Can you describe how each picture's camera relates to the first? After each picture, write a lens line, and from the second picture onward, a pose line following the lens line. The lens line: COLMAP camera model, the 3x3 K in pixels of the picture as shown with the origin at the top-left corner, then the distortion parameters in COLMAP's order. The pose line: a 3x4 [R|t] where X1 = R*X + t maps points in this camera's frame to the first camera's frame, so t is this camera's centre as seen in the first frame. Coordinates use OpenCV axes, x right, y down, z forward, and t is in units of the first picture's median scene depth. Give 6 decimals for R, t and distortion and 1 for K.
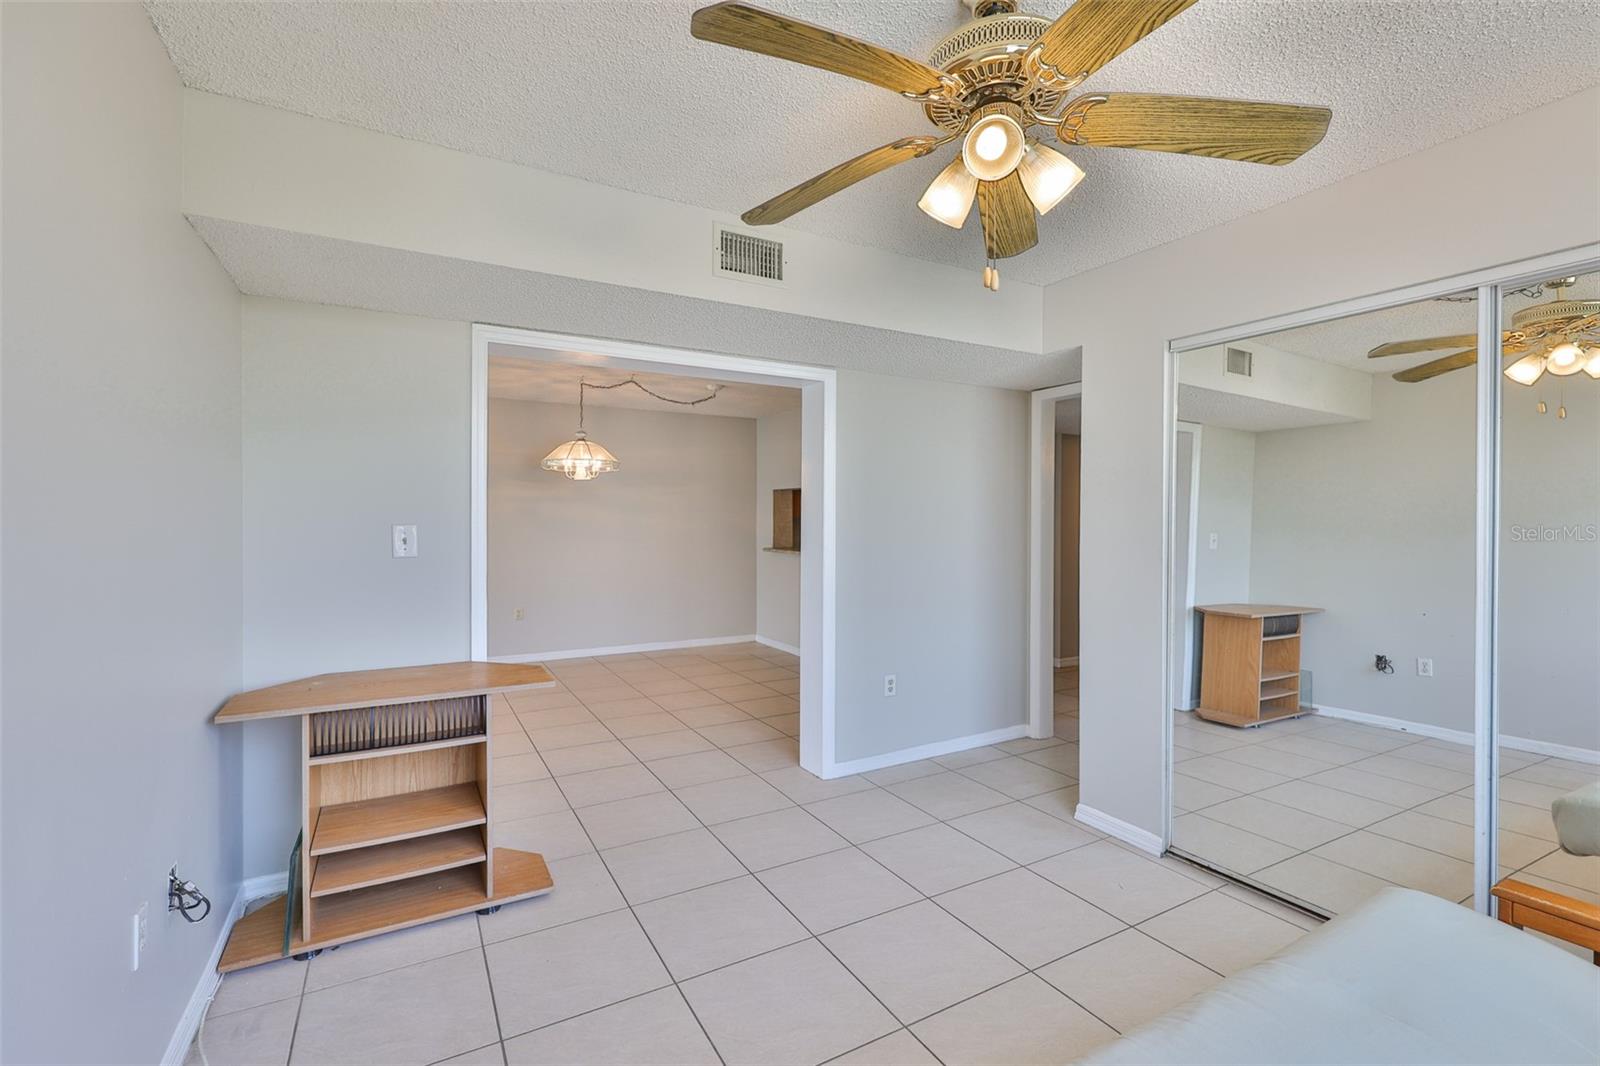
lens RADIAL K [[684.0, 0, 797.7], [0, 684.0, 529.7], [0, 0, 1]] dist [-0.002731, -0.000609]
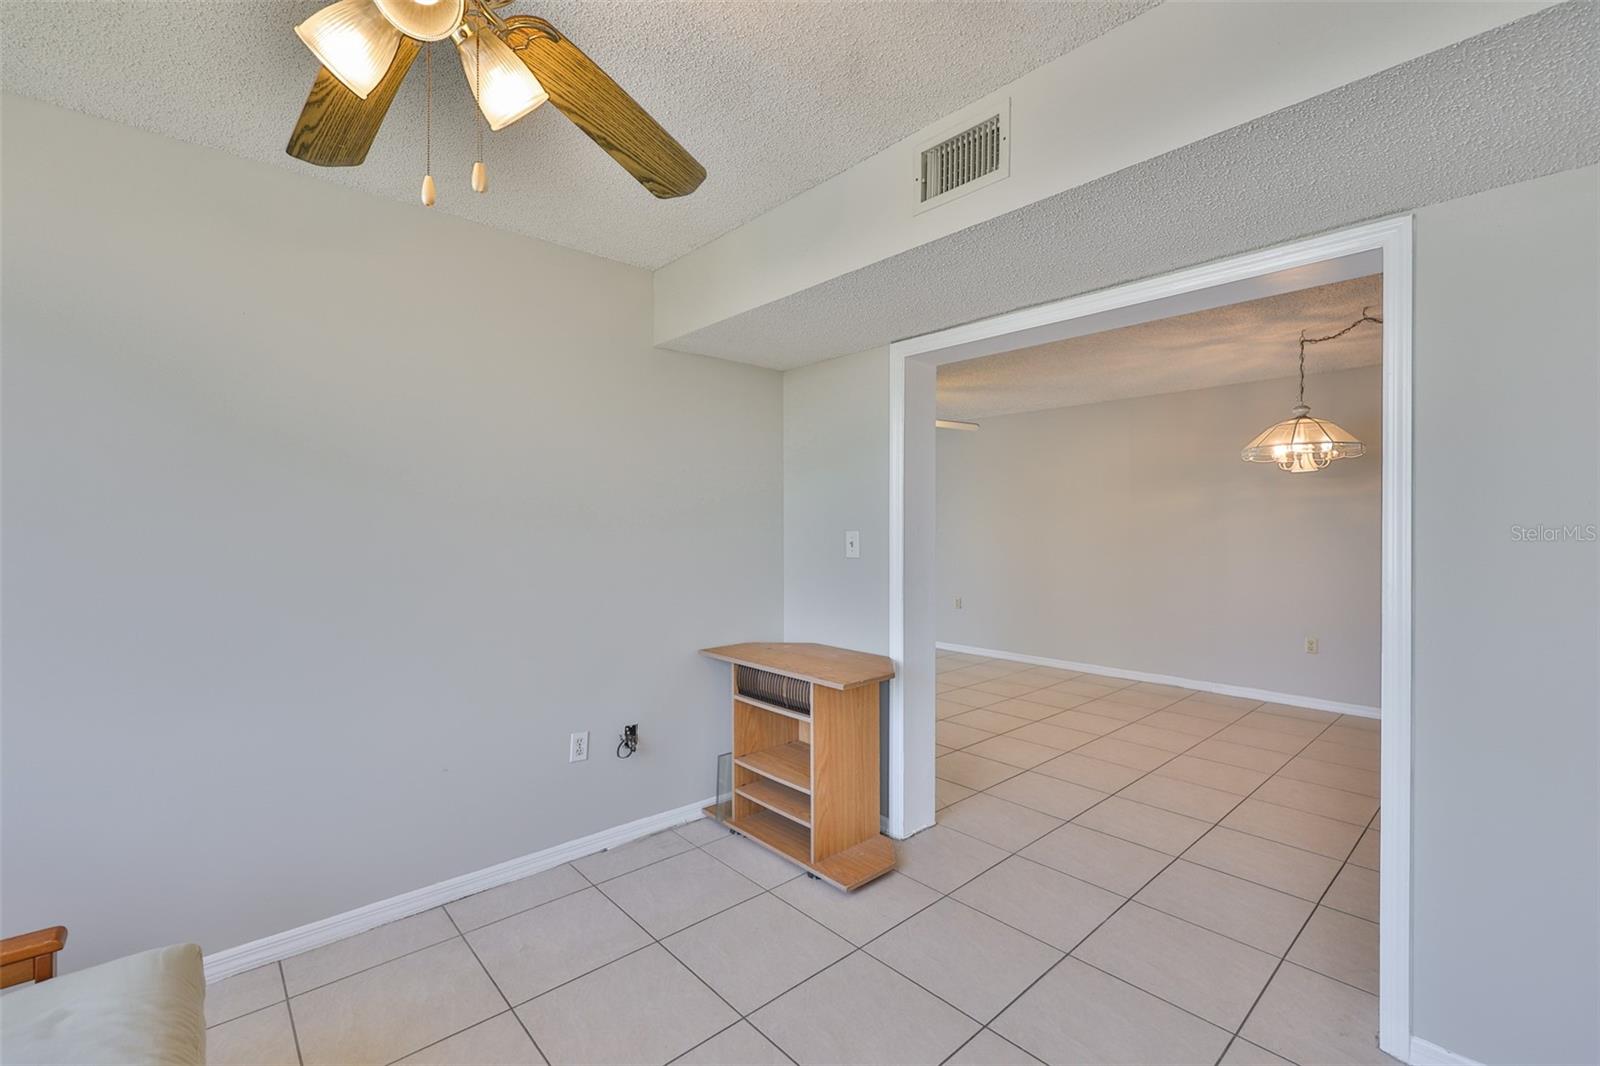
lens RADIAL K [[684.0, 0, 797.7], [0, 684.0, 529.7], [0, 0, 1]] dist [-0.002731, -0.000609]
pose [[0.214407, 0.011322, -0.976679, 0.569211], [-0.016787, 0.999828, 0.007905, -0.016925], [0.976600, 0.014700, 0.214560, 0.655429]]
